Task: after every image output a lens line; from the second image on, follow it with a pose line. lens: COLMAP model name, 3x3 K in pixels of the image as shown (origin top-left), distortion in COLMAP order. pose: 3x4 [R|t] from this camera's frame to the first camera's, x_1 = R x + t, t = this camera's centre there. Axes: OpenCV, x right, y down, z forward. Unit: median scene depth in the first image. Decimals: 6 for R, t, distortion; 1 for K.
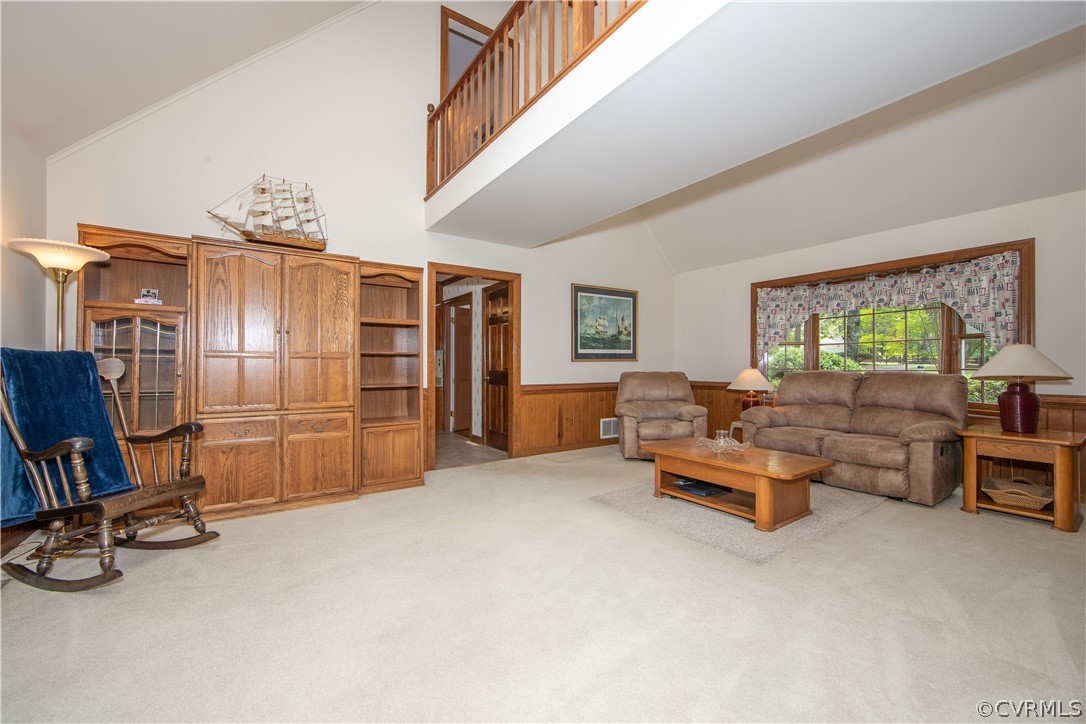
lens RADIAL K [[441.3, 0, 536.6], [0, 441.3, 362.6], [0, 0, 1]] dist [-0.002802, 0.000048]
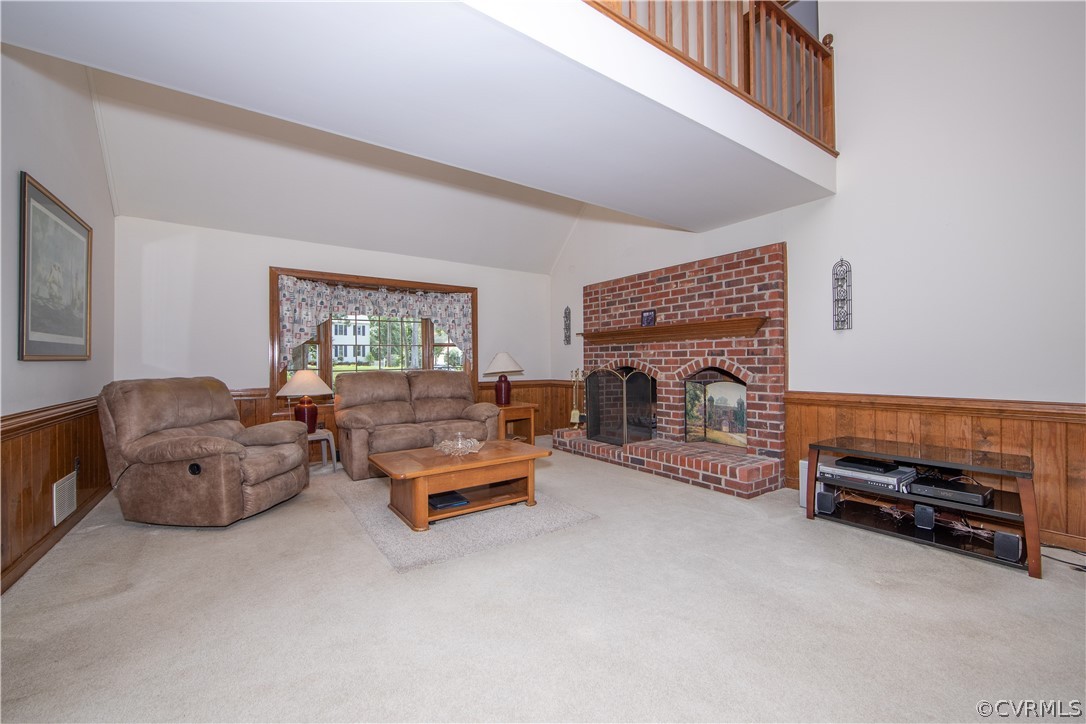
lens RADIAL K [[441.3, 0, 536.6], [0, 441.3, 362.6], [0, 0, 1]] dist [-0.002802, 0.000048]
pose [[-0.024013, 0.000509, 0.999712, -0.452683], [-0.001164, 0.999999, -0.000537, -0.000960], [-0.999711, -0.001177, -0.024012, 0.687505]]
